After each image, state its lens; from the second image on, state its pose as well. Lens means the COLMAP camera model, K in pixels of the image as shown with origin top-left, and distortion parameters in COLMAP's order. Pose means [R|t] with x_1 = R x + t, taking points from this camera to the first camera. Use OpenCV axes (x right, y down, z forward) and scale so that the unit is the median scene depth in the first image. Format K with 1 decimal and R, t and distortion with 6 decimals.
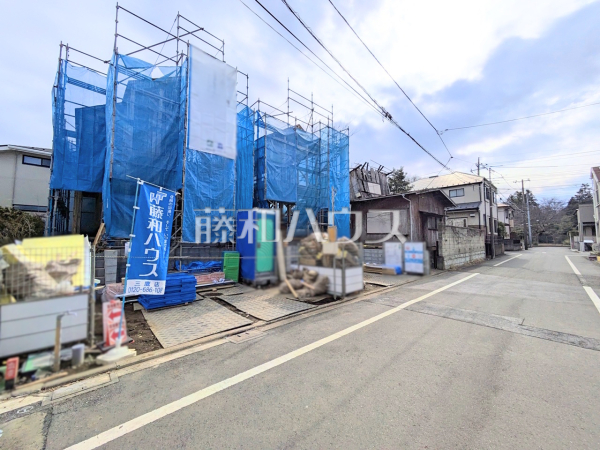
lens RADIAL K [[234.8, 0, 303.3], [0, 234.8, 225.7], [0, 0, 1]] dist [-0.001818, 0.000737]
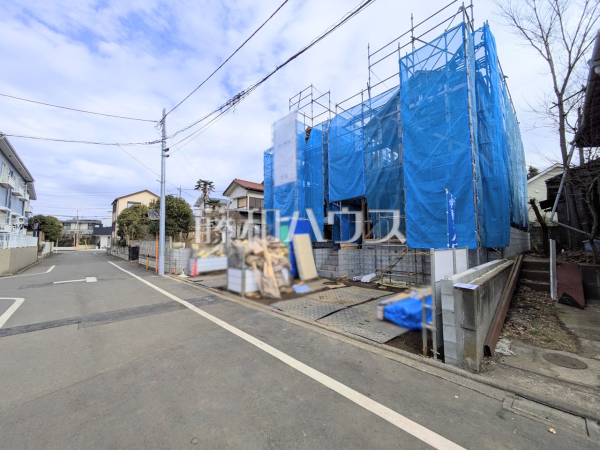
lens RADIAL K [[234.8, 0, 295.7], [0, 234.8, 225.4], [0, 0, 1]] dist [-0.001818, 0.000737]
pose [[-0.002242, -0.072313, -0.997379, 0.820579], [0.067860, 0.995072, -0.072298, 0.048715], [0.997692, -0.067844, 0.002676, 0.814502]]
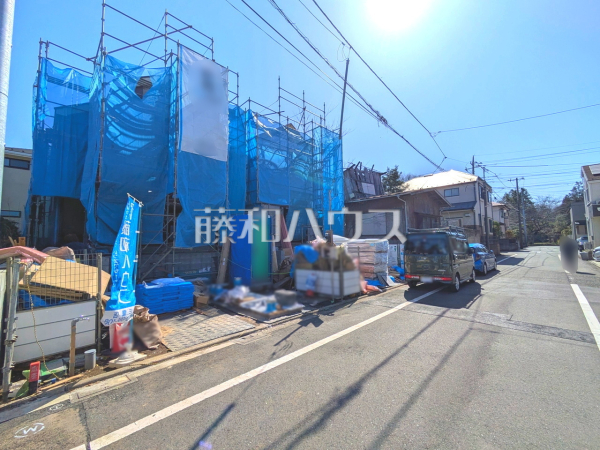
lens RADIAL K [[250.4, 0, 302.3], [0, 250.4, 227.5], [0, 0, 1]] dist [-0.005024, 0.001025]
pose [[0.999208, -0.013422, 0.037463, -0.019001], [0.013434, 0.999910, -0.000078, -0.004711], [-0.037459, 0.000581, 0.999298, -0.038406]]
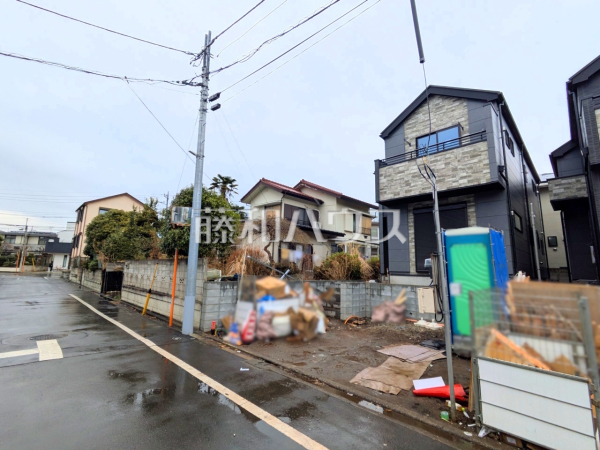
lens RADIAL K [[277.6, 0, 295.9], [0, 277.6, 224.1], [0, 0, 1]] dist [-0.005233, 0.003112]
pose [[0.026898, -0.162624, -0.986321, 0.403673], [0.036282, 0.986187, -0.161613, 0.016977], [0.998980, -0.031439, 0.032426, 0.414865]]
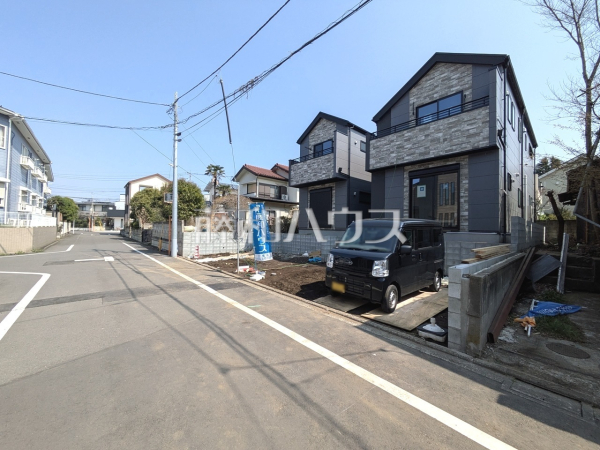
lens RADIAL K [[234.8, 0, 295.2], [0, 234.8, 223.6], [0, 0, 1]] dist [-0.001818, 0.000737]
pose [[-0.035475, -0.025513, -0.999045, 0.831730], [0.040283, 0.998825, -0.026938, 0.050573], [0.998558, -0.041200, -0.034405, 0.807997]]
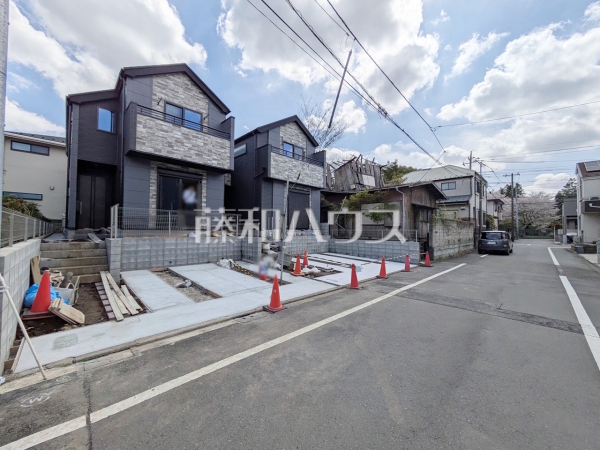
lens RADIAL K [[234.8, 0, 302.5], [0, 234.8, 224.3], [0, 0, 1]] dist [-0.001818, 0.000737]
pose [[0.999641, 0.009557, 0.025012, -0.012890], [-0.010417, 0.999351, 0.034489, -0.002397], [-0.024666, -0.034737, 0.999092, -0.028344]]
